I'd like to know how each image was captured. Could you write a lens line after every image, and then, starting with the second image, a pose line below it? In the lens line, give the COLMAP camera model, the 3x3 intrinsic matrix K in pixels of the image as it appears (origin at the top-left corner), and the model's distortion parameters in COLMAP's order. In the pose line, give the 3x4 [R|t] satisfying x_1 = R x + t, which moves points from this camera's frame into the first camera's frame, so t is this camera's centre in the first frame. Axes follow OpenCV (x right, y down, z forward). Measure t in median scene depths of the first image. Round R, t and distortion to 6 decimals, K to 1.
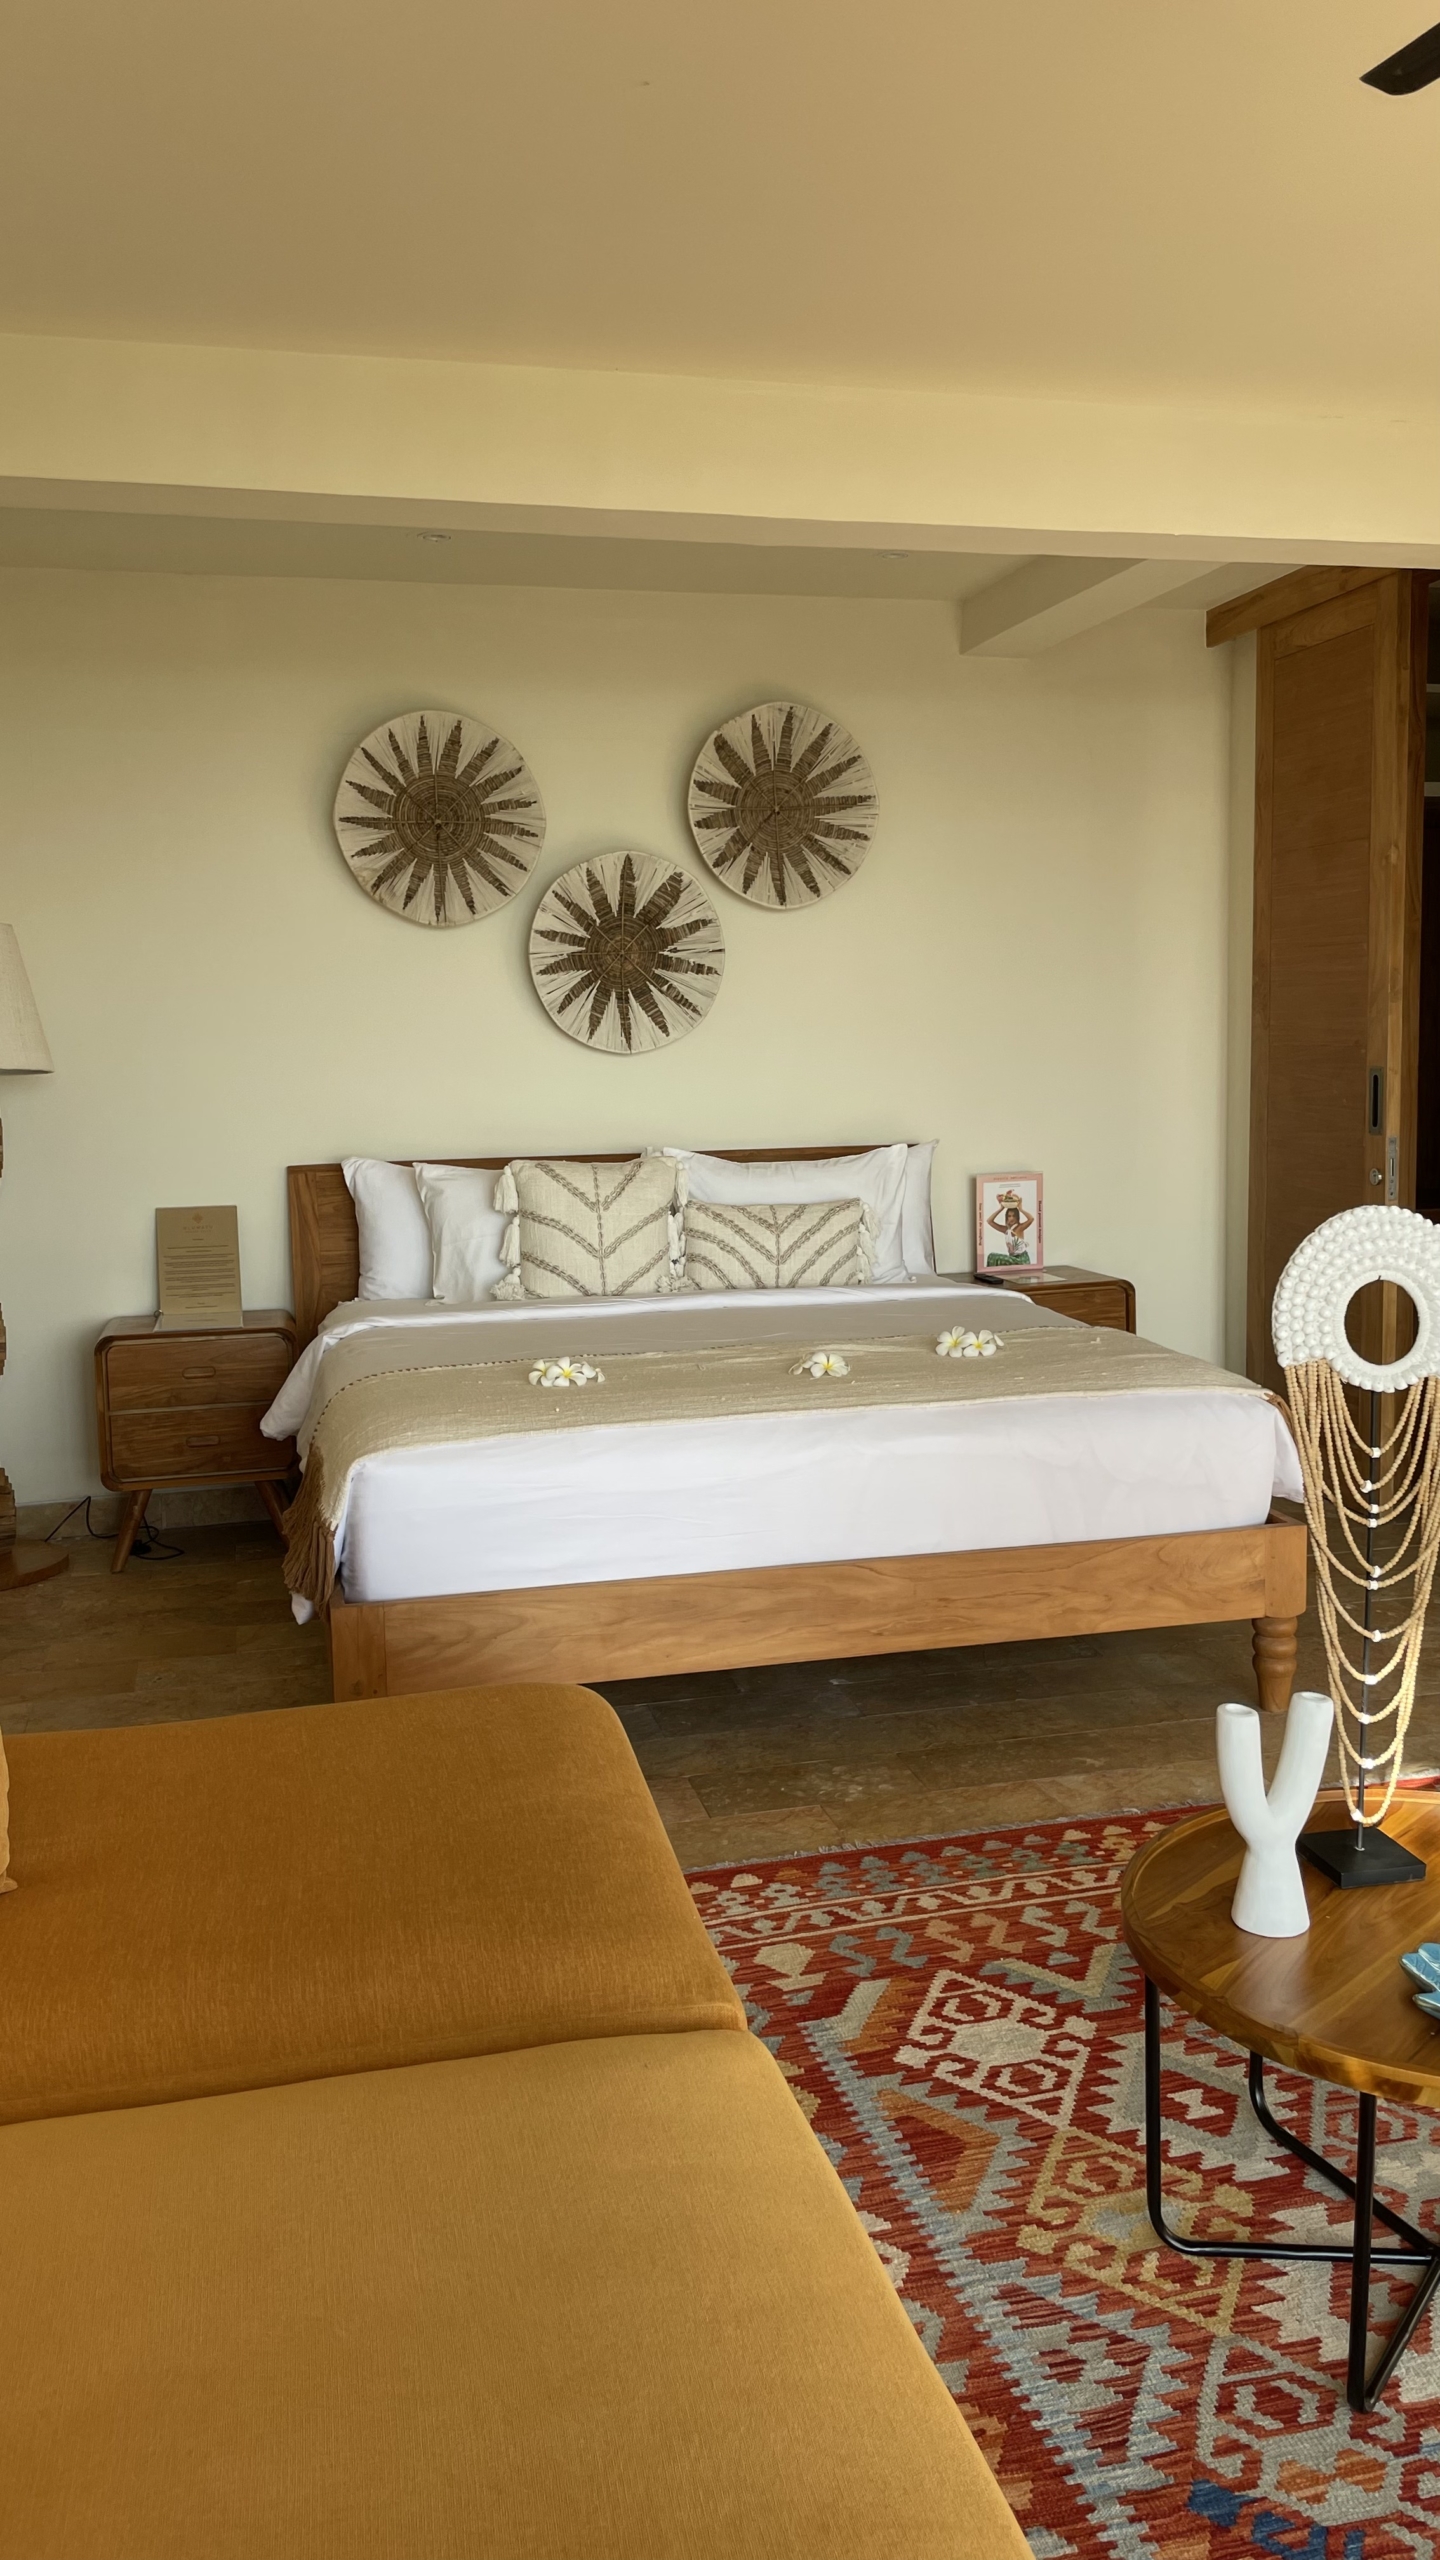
lens RADIAL K [[1954.6, 0, 720.2], [0, 1954.6, 1244.8], [0, 0, 1]] dist [0.058003, -0.109025]
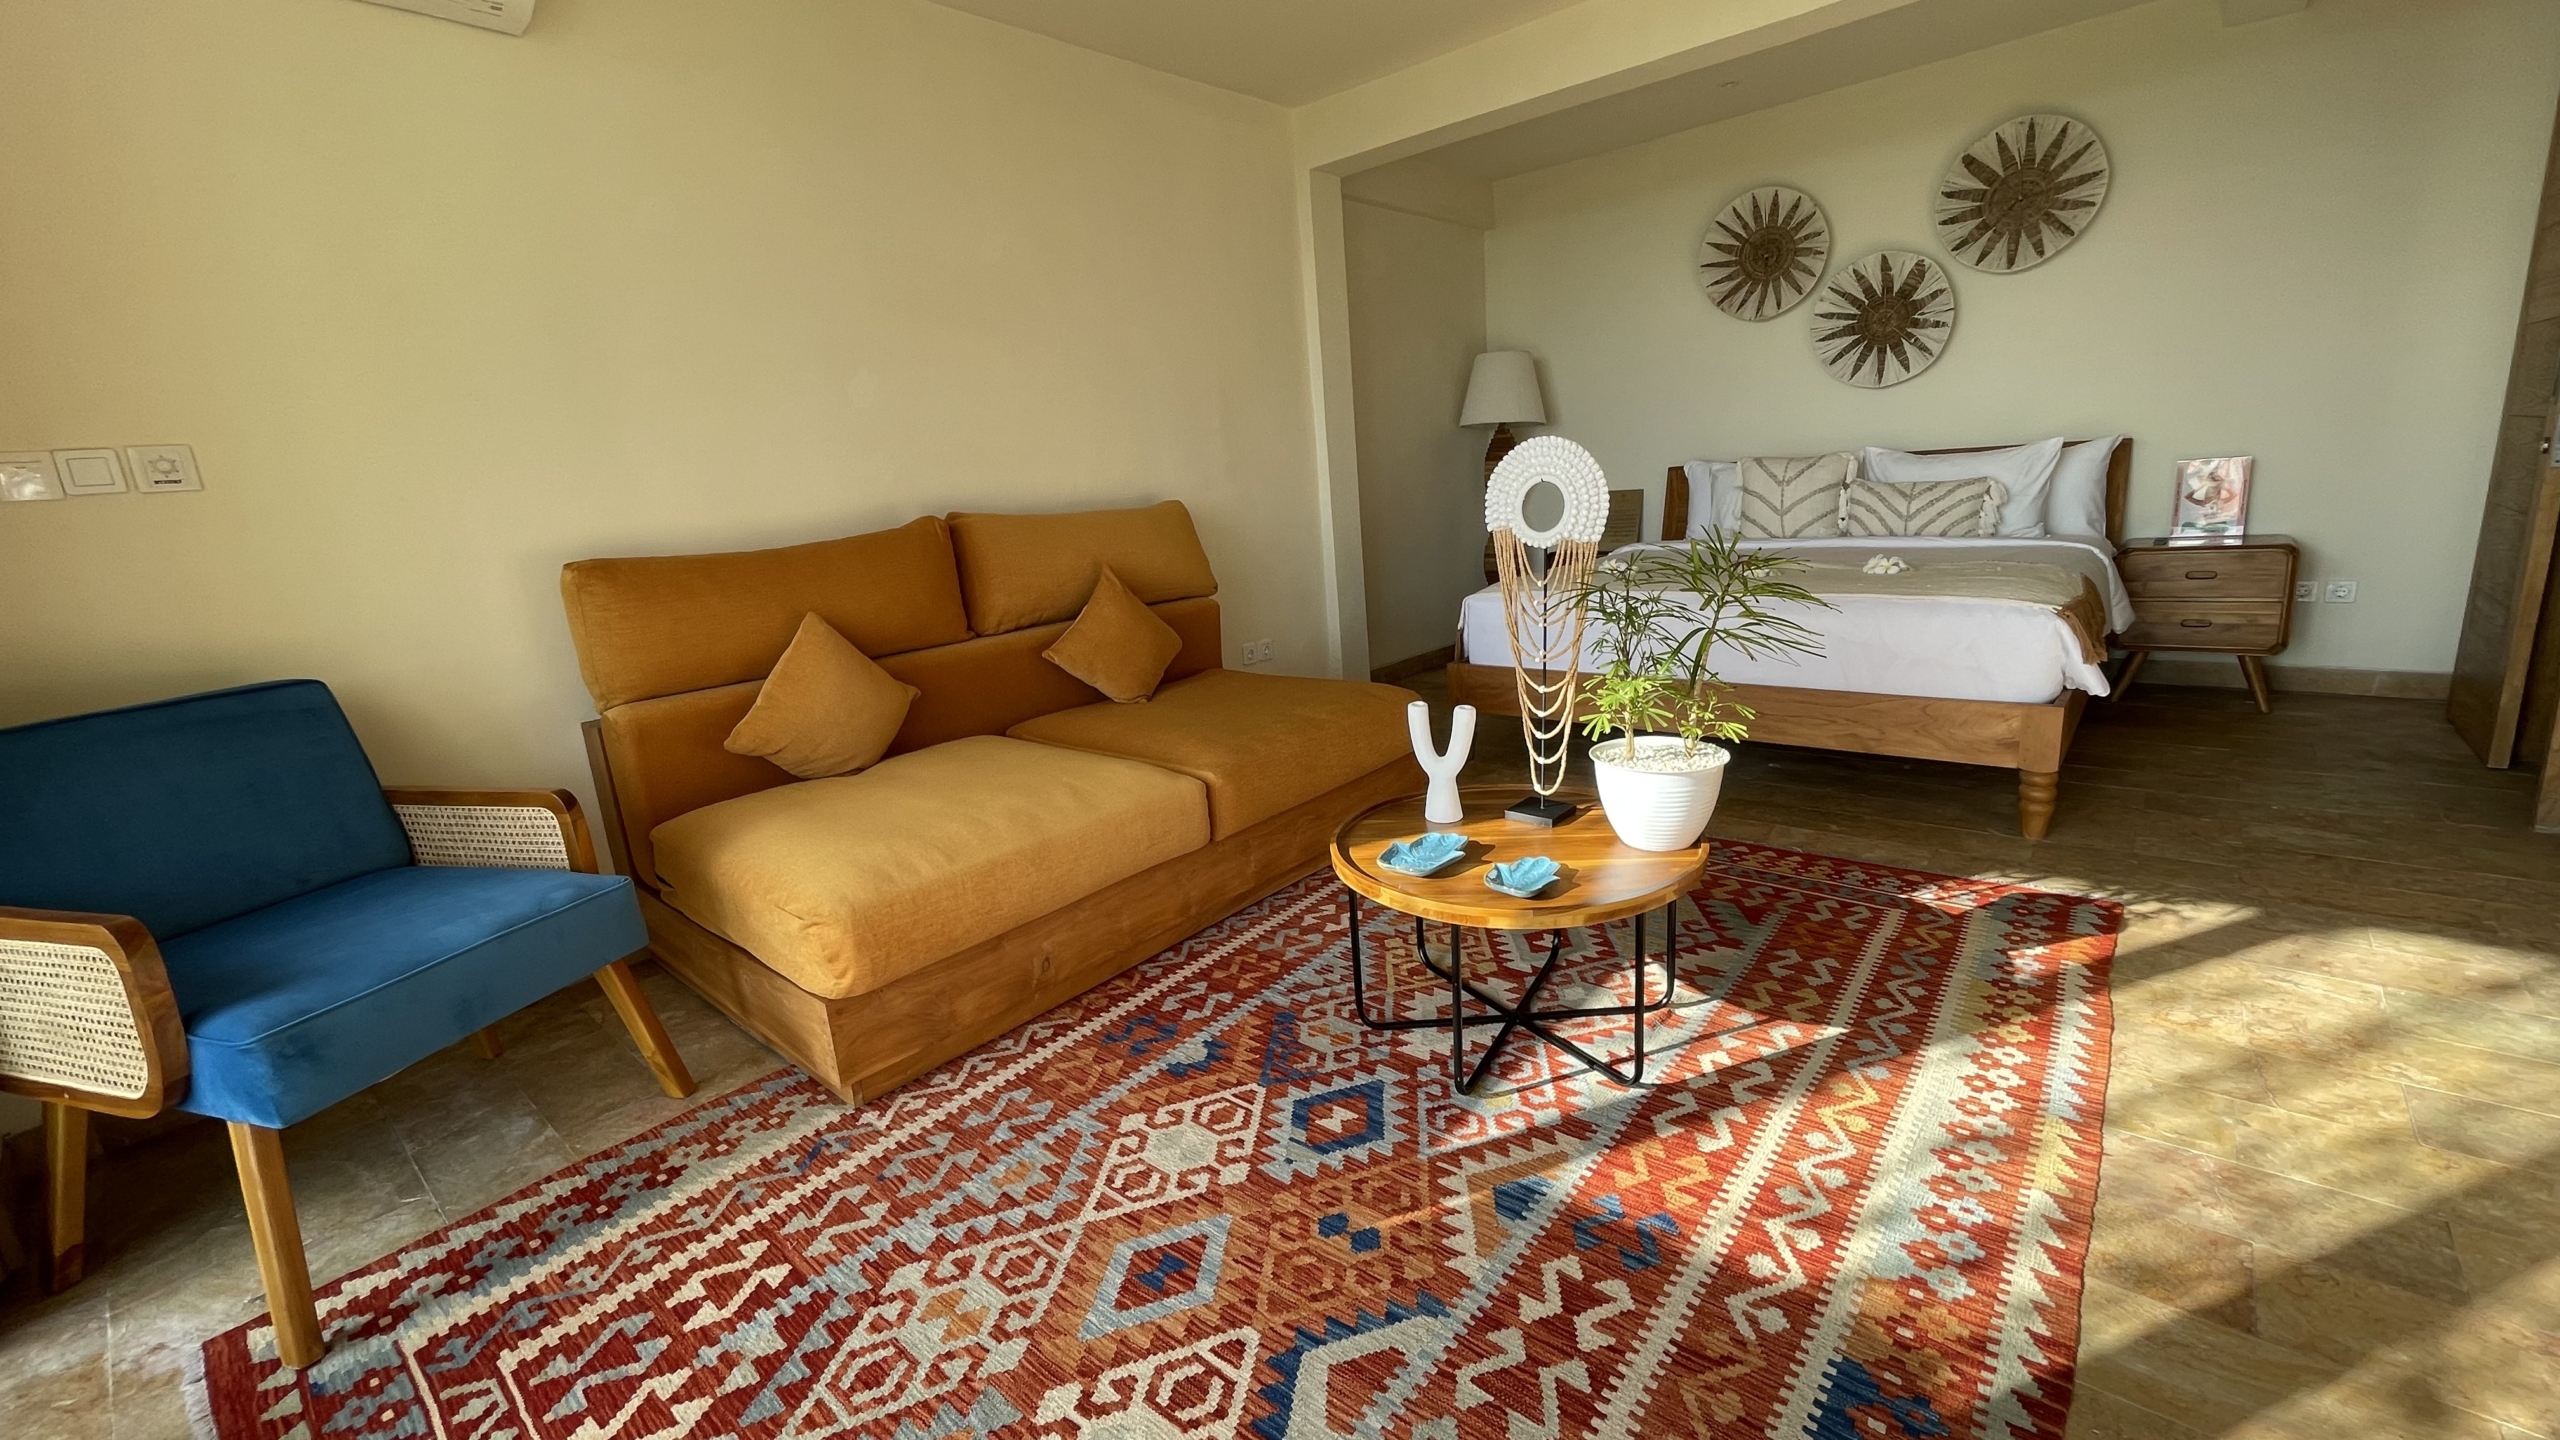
lens RADIAL K [[1046.7, 0, 1274.4], [0, 1046.7, 715.7], [0, 0, 1]] dist [-0.006003, 0.000504]
pose [[0.559902, 0.161225, -0.812722, 0.420178], [-0.025994, 0.983821, 0.177260, 0.026407], [0.828151, -0.078122, 0.555034, 0.118436]]
